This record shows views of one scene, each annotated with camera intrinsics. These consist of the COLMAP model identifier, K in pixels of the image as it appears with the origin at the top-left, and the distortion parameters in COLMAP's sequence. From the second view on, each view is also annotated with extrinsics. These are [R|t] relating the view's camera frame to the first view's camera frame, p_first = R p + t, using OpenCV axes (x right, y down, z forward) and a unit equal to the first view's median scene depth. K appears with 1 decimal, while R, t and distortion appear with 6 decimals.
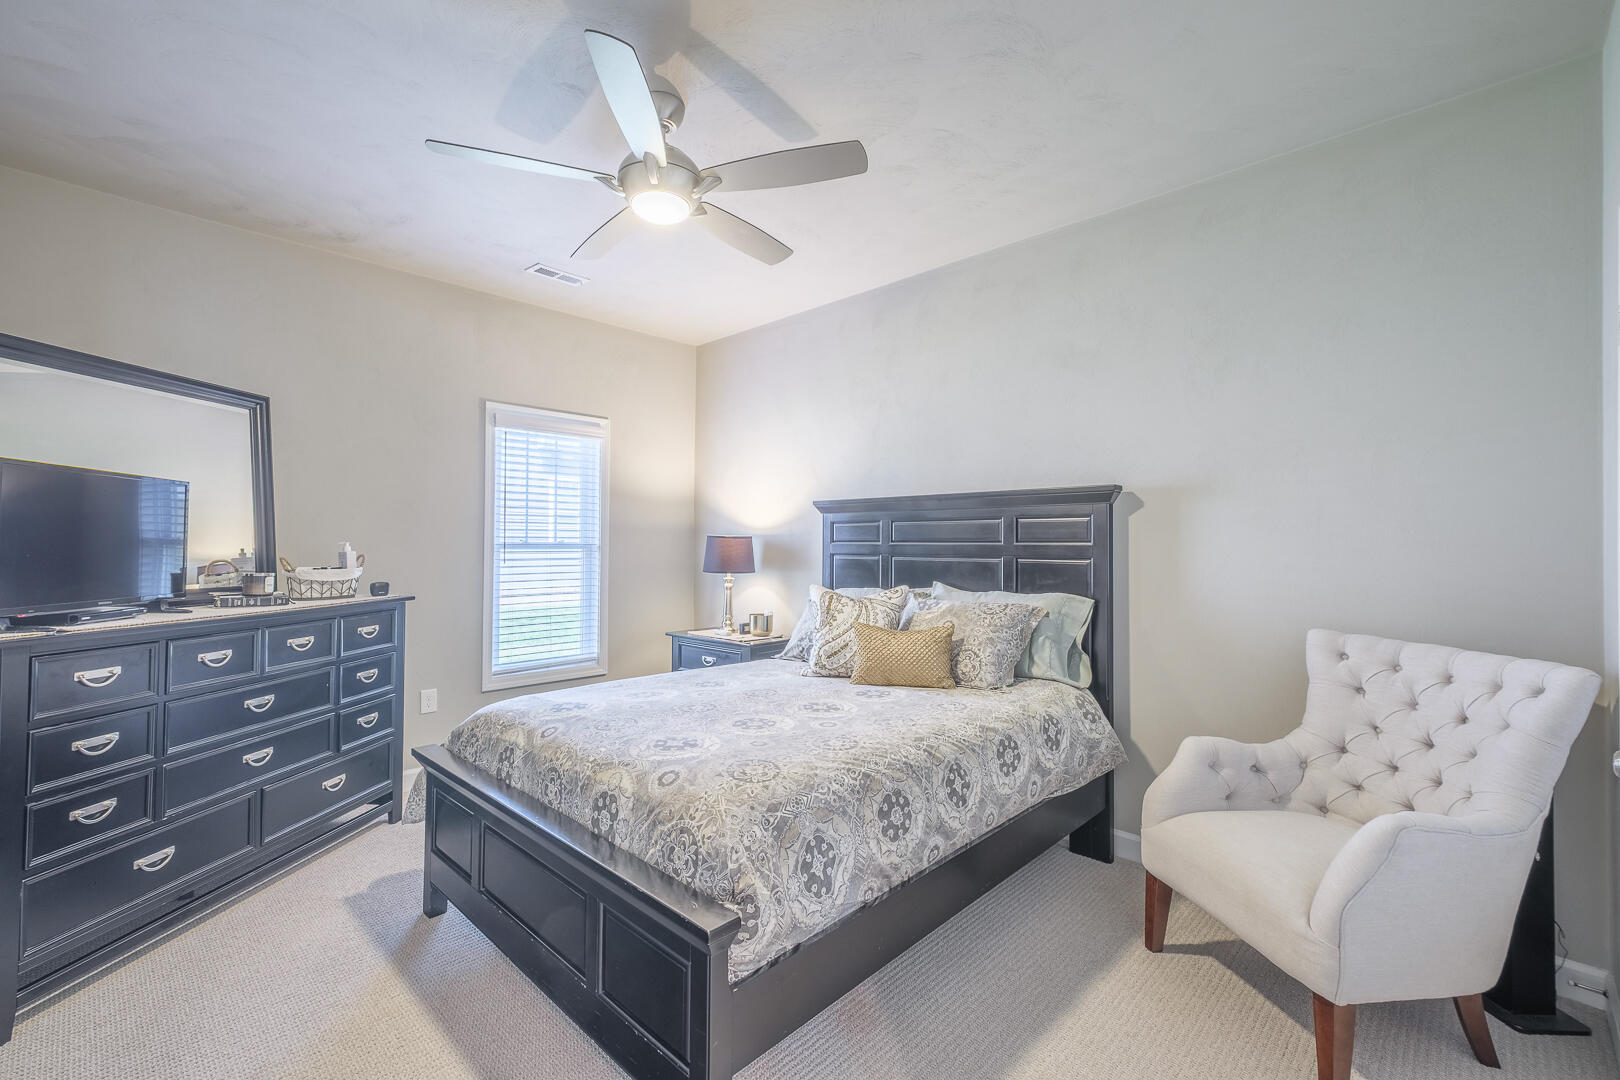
lens RADIAL K [[701.4, 0, 802.6], [0, 701.4, 537.6], [0, 0, 1]] dist [0.014218, -0.000655]
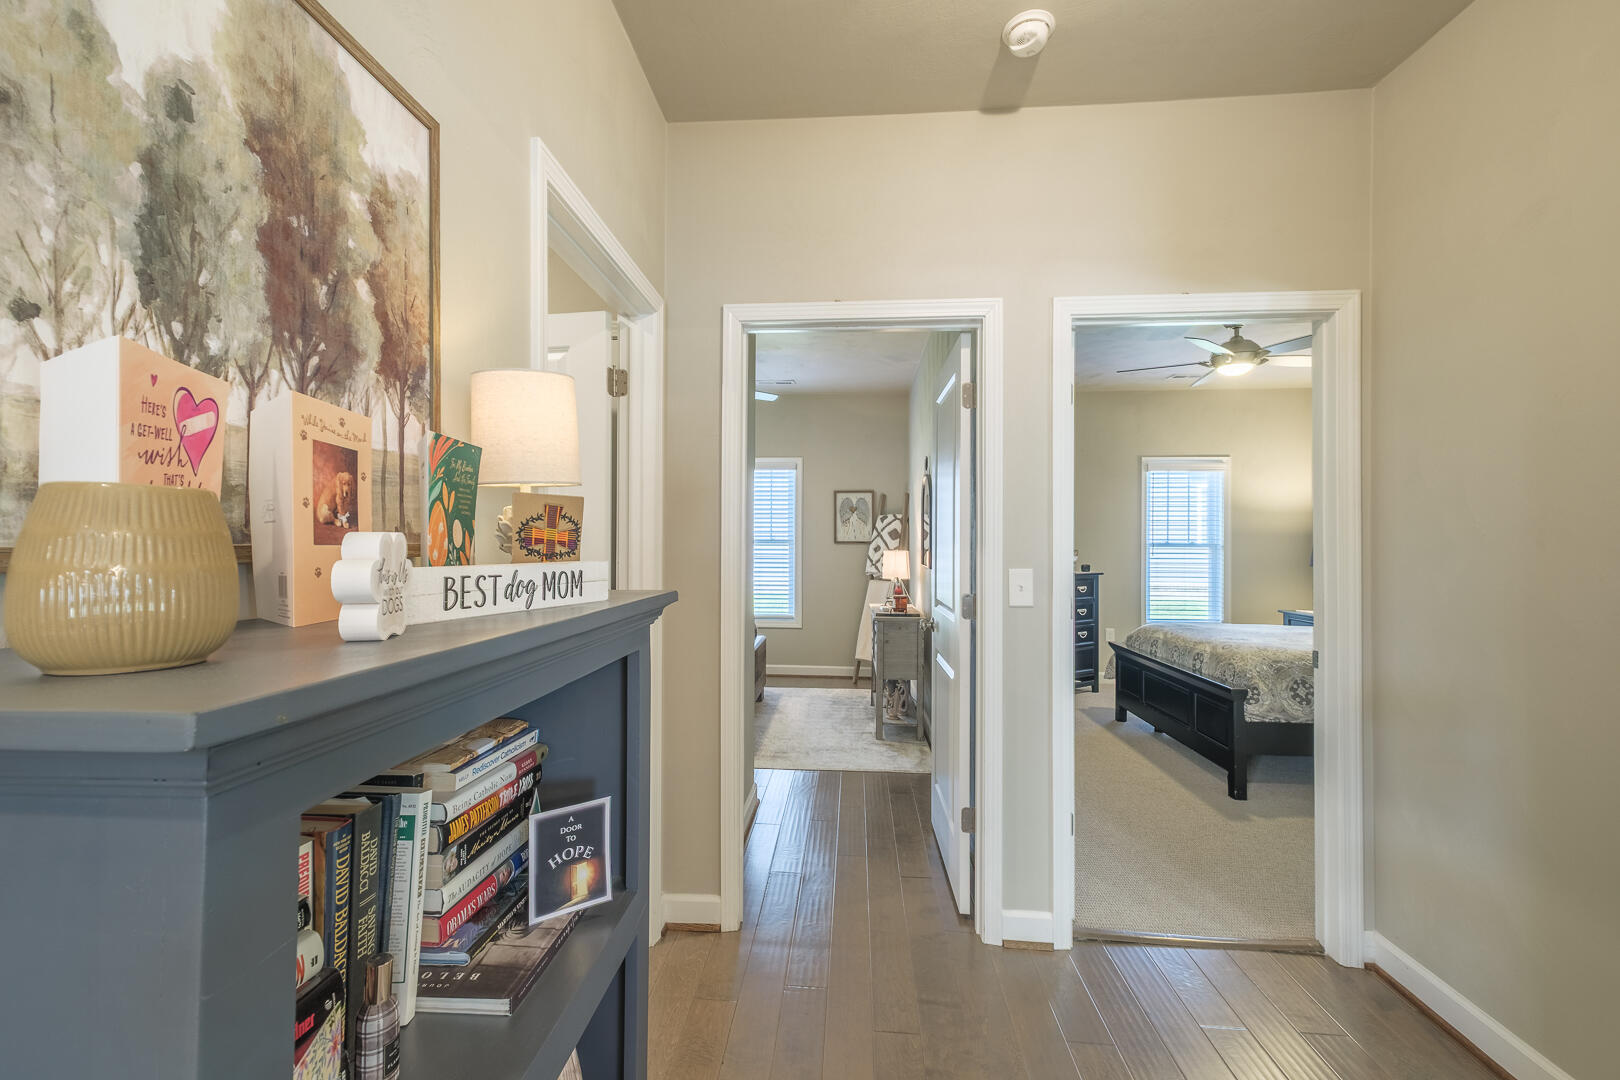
lens RADIAL K [[701.4, 0, 801.8], [0, 701.4, 539.4], [0, 0, 1]] dist [0.014218, -0.000655]
pose [[0.645305, -0.004338, -0.763913, 0.496162], [0.005853, 0.999983, -0.000734, -0.009411], [0.763903, -0.003998, 0.645319, -1.134785]]
